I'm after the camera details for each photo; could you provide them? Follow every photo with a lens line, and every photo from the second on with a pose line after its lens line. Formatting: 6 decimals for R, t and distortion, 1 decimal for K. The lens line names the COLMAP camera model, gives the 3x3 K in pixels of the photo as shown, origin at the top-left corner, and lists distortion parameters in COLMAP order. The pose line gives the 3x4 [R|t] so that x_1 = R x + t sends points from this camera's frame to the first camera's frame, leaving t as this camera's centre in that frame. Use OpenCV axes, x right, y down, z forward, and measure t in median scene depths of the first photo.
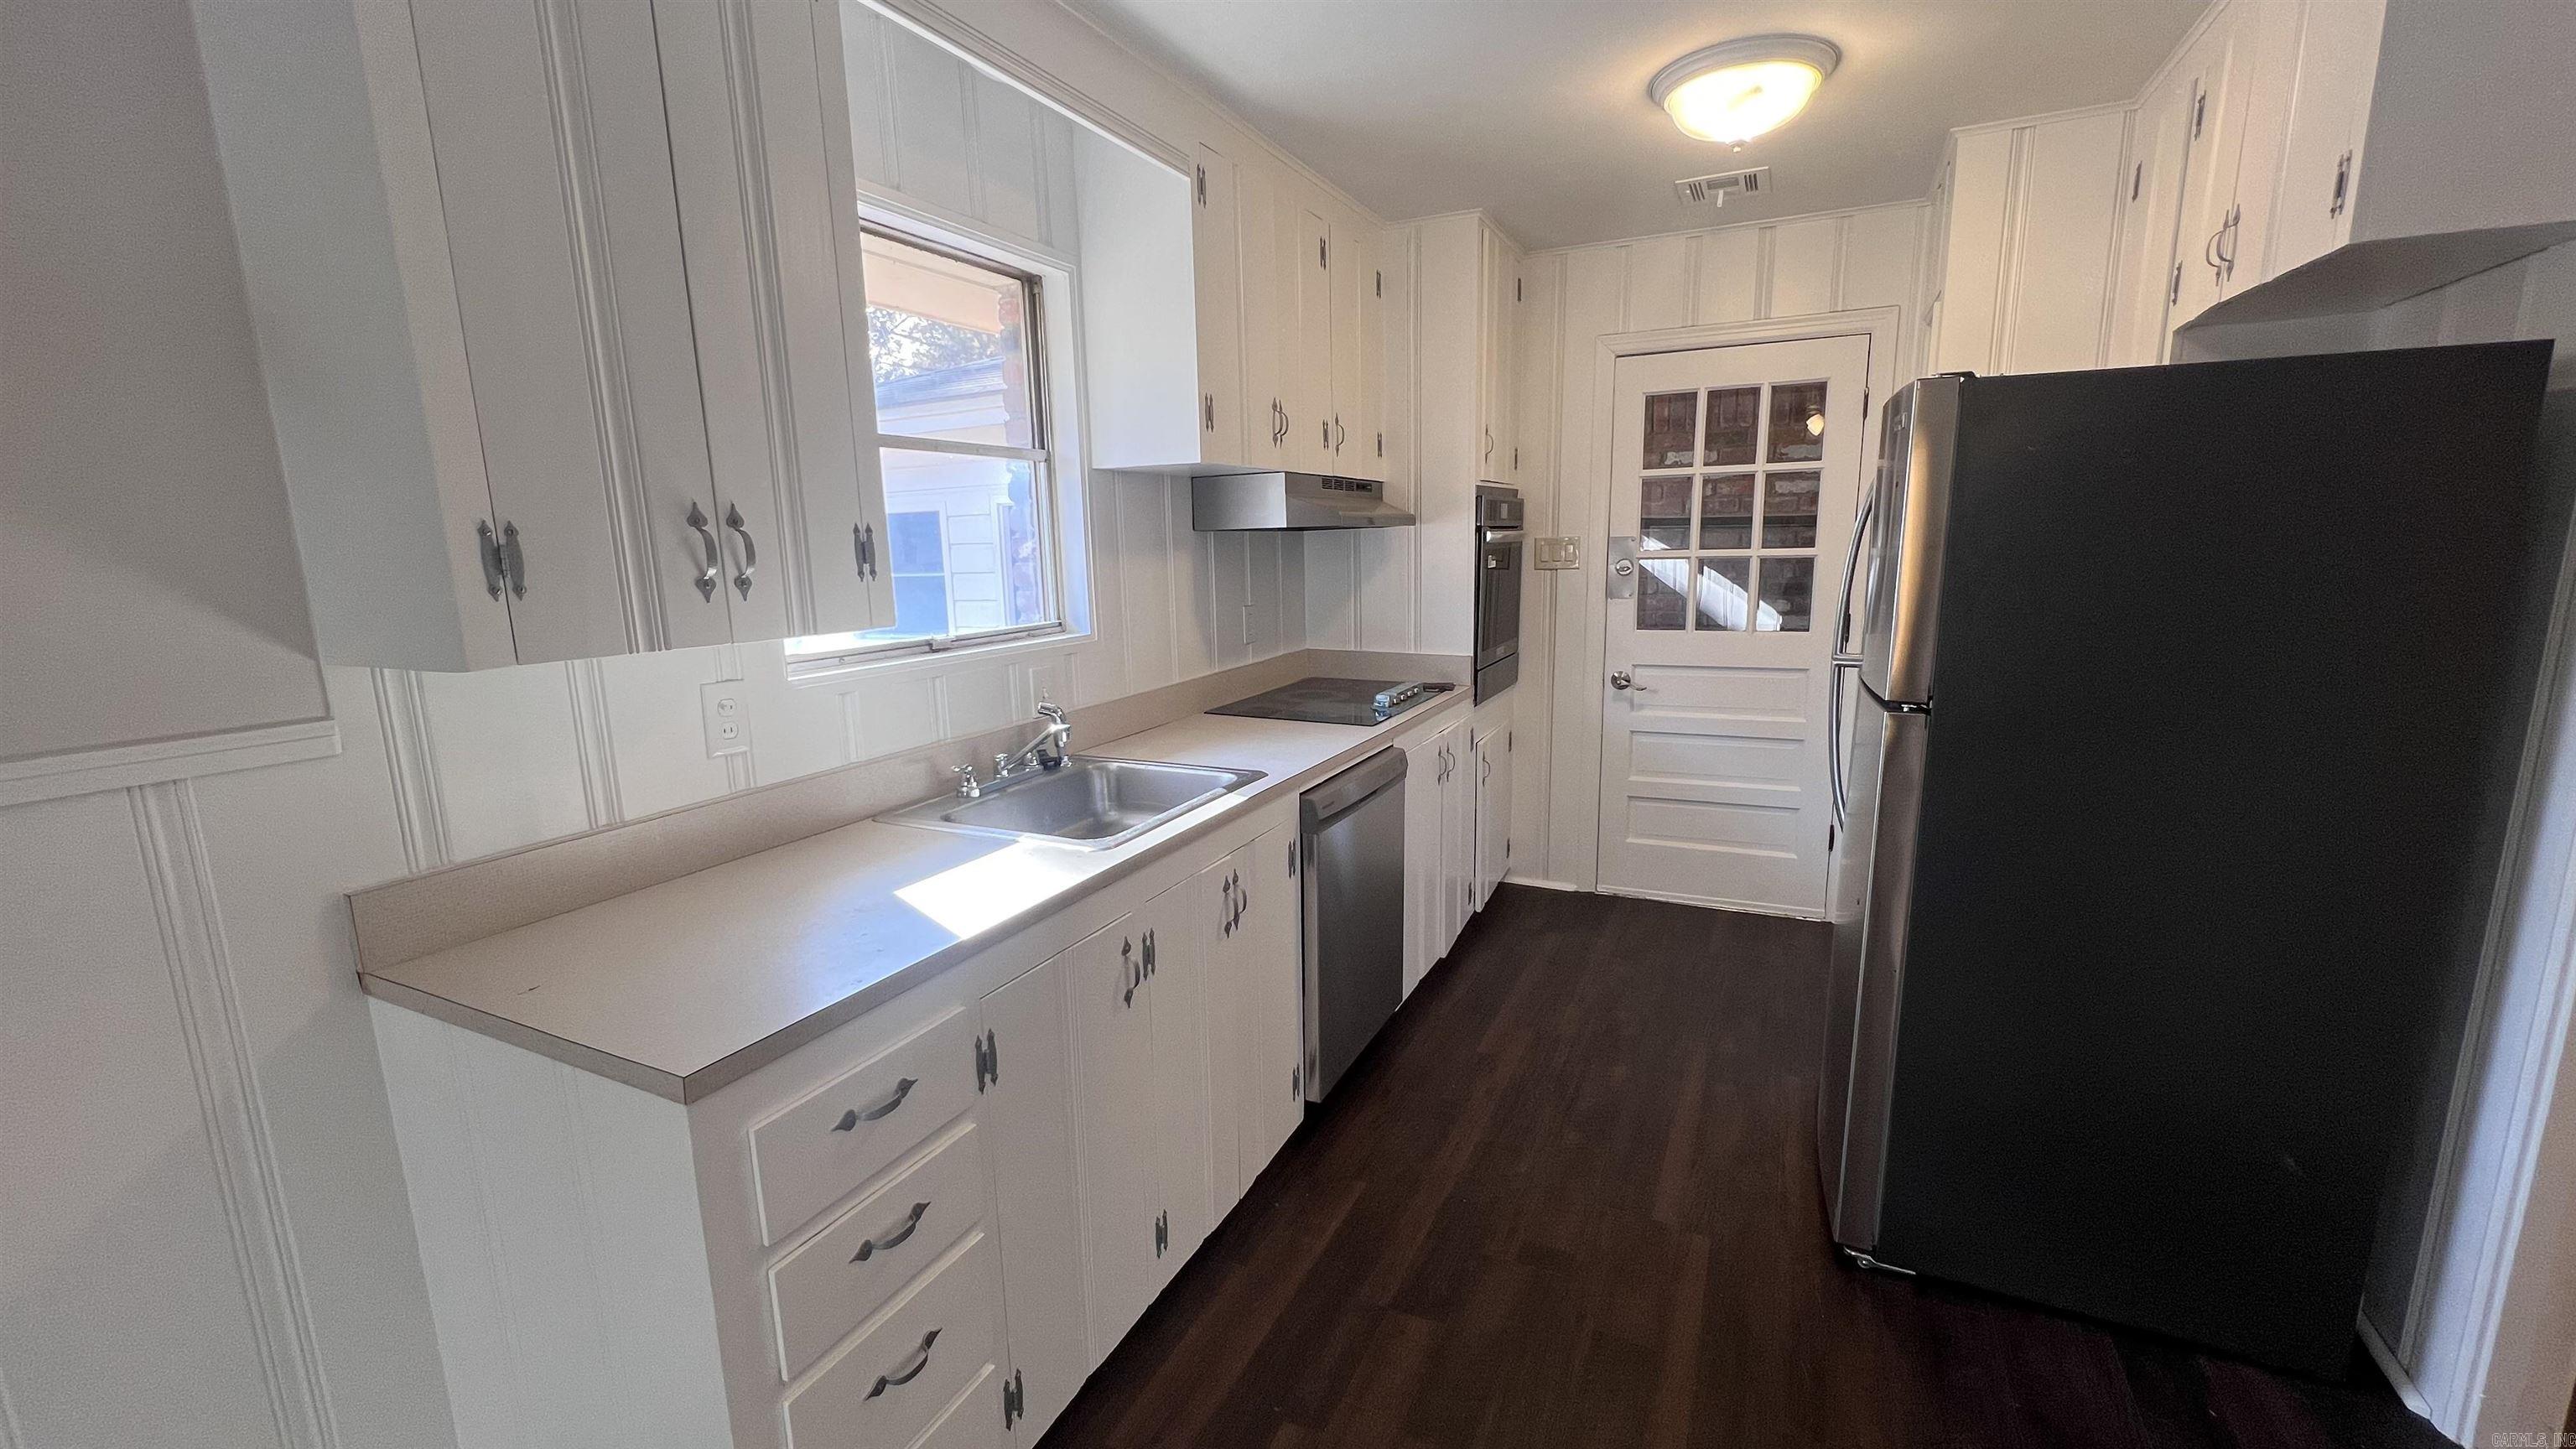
lens RADIAL K [[1030.8, 0, 1291.7], [0, 1030.8, 726.5], [0, 0, 1]] dist [0.001849, -0.000183]
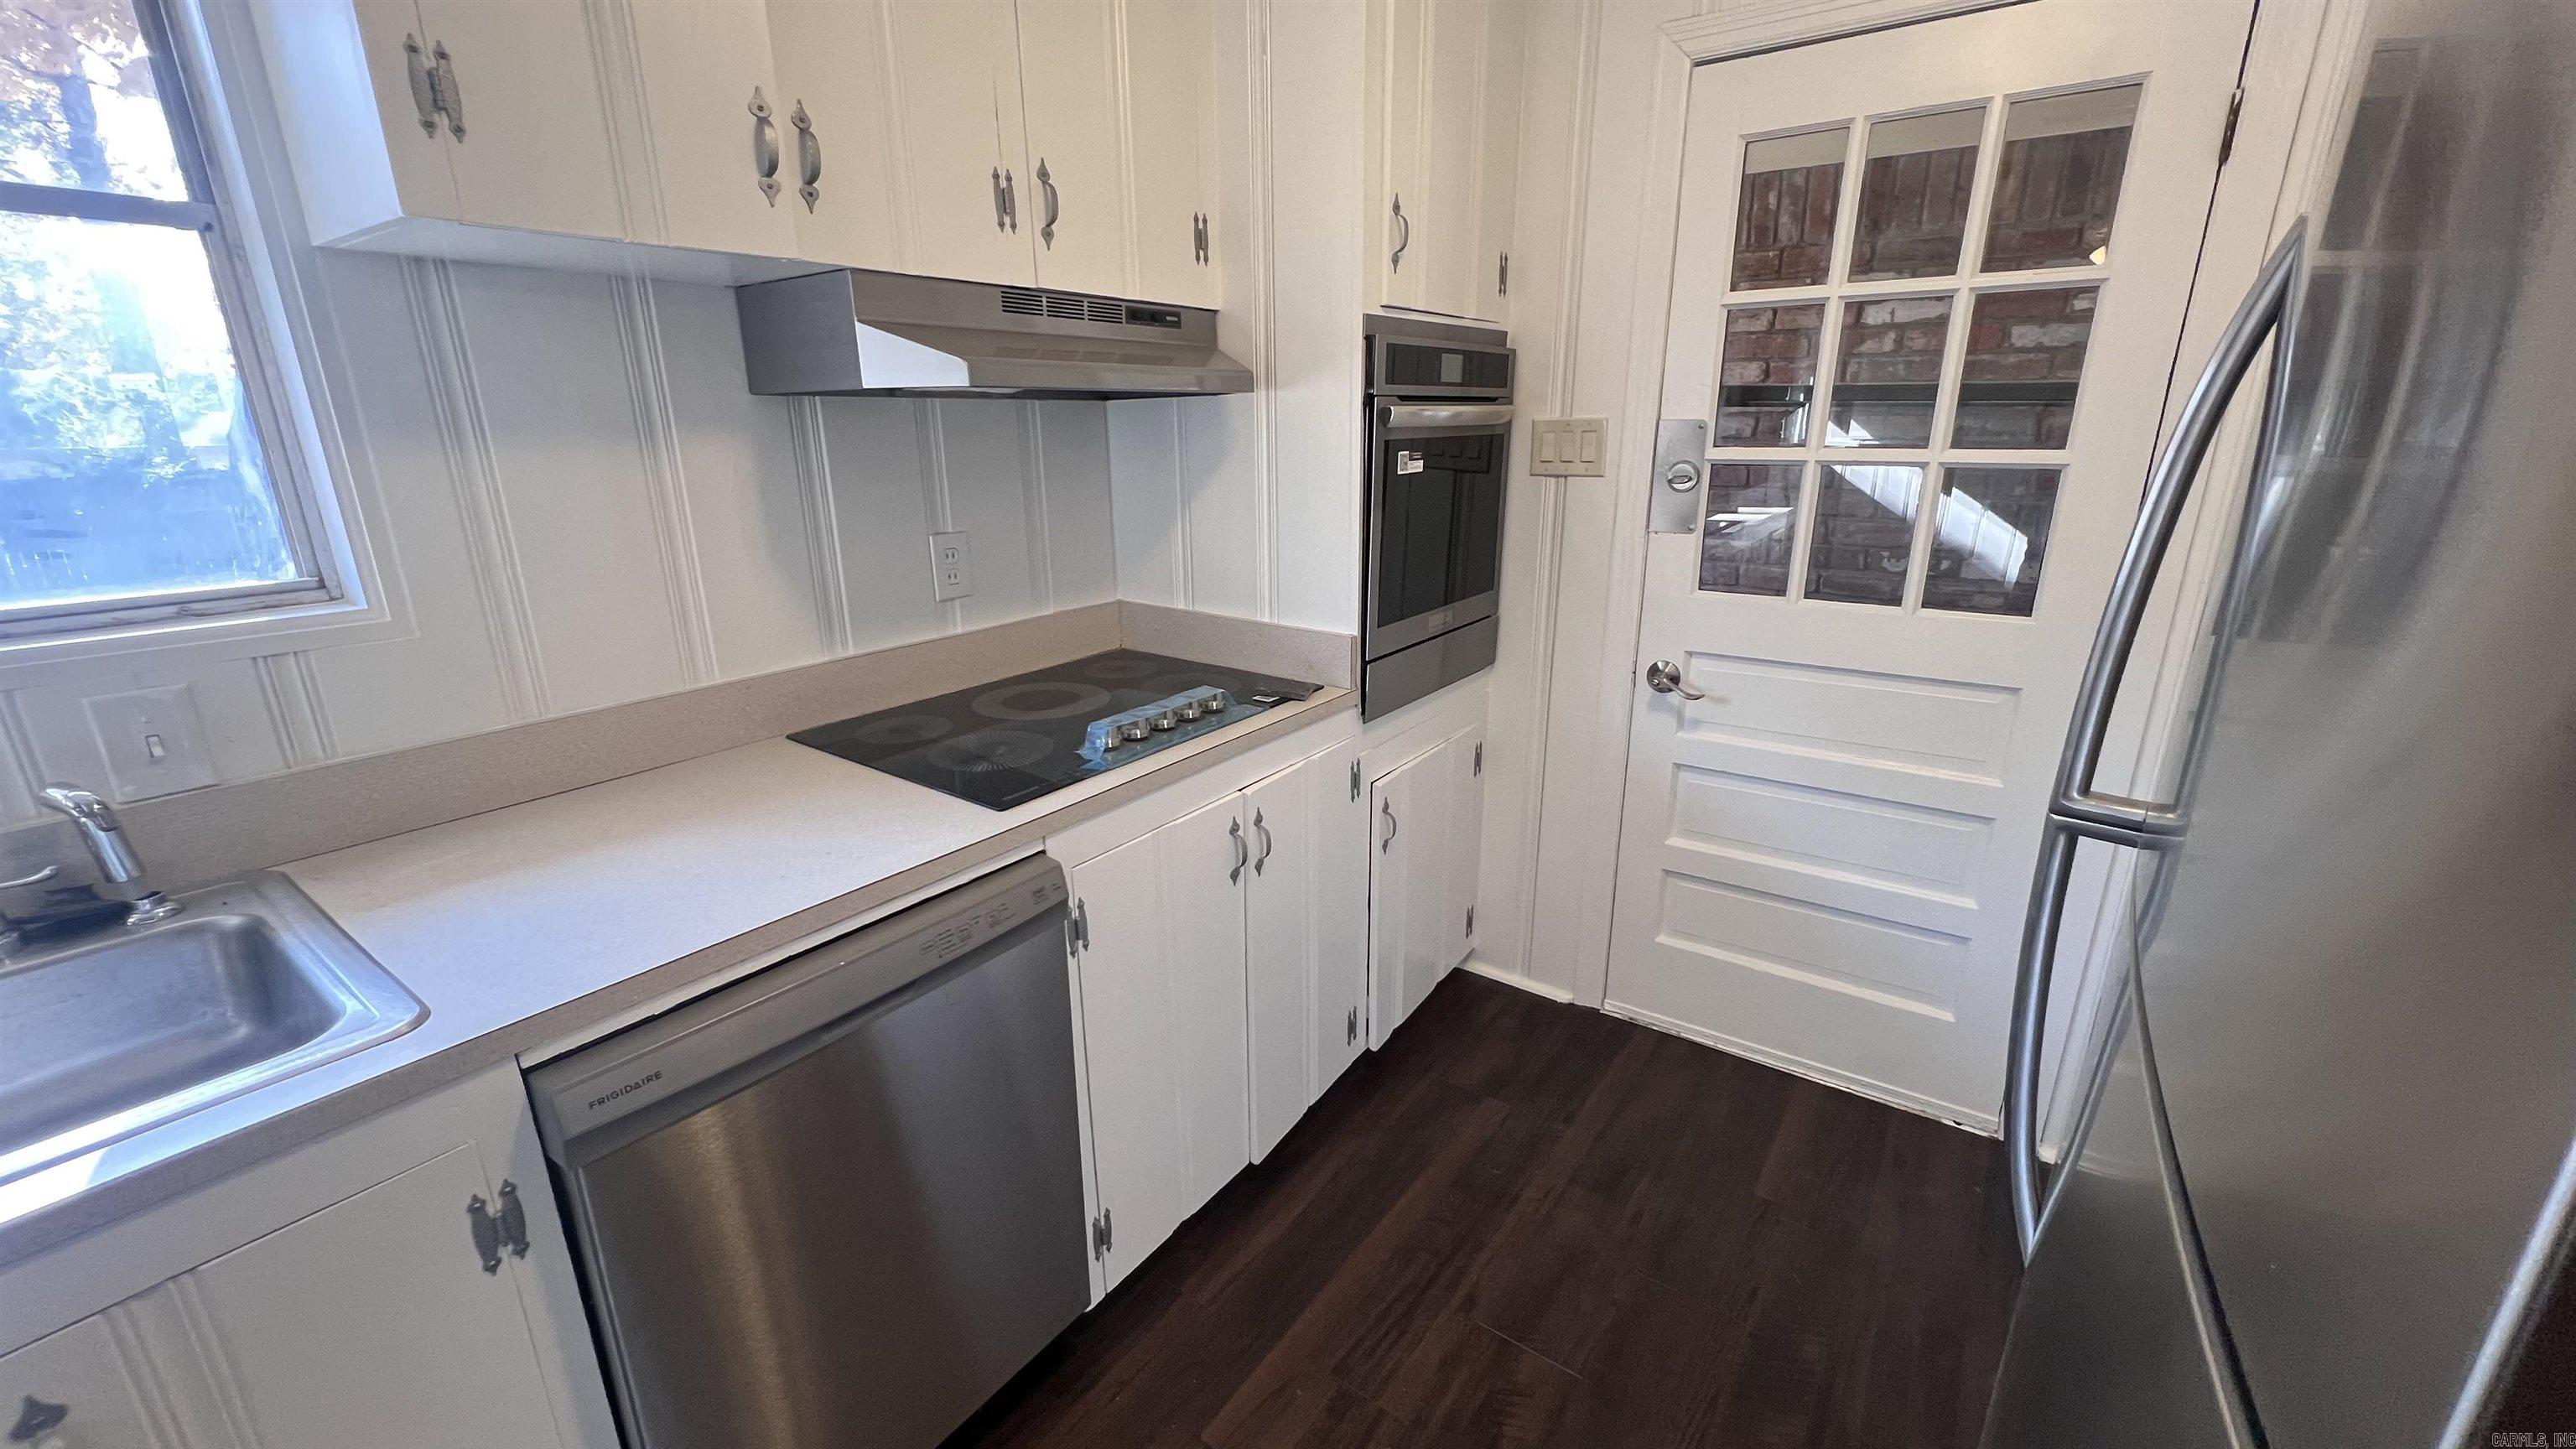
lens RADIAL K [[1030.8, 0, 1291.7], [0, 1030.8, 726.5], [0, 0, 1]] dist [0.001849, -0.000183]
pose [[0.984606, 0.065470, -0.162066, 0.224798], [-0.046684, 0.992019, 0.117128, -0.080135], [0.168441, -0.107759, 0.979804, 0.426462]]
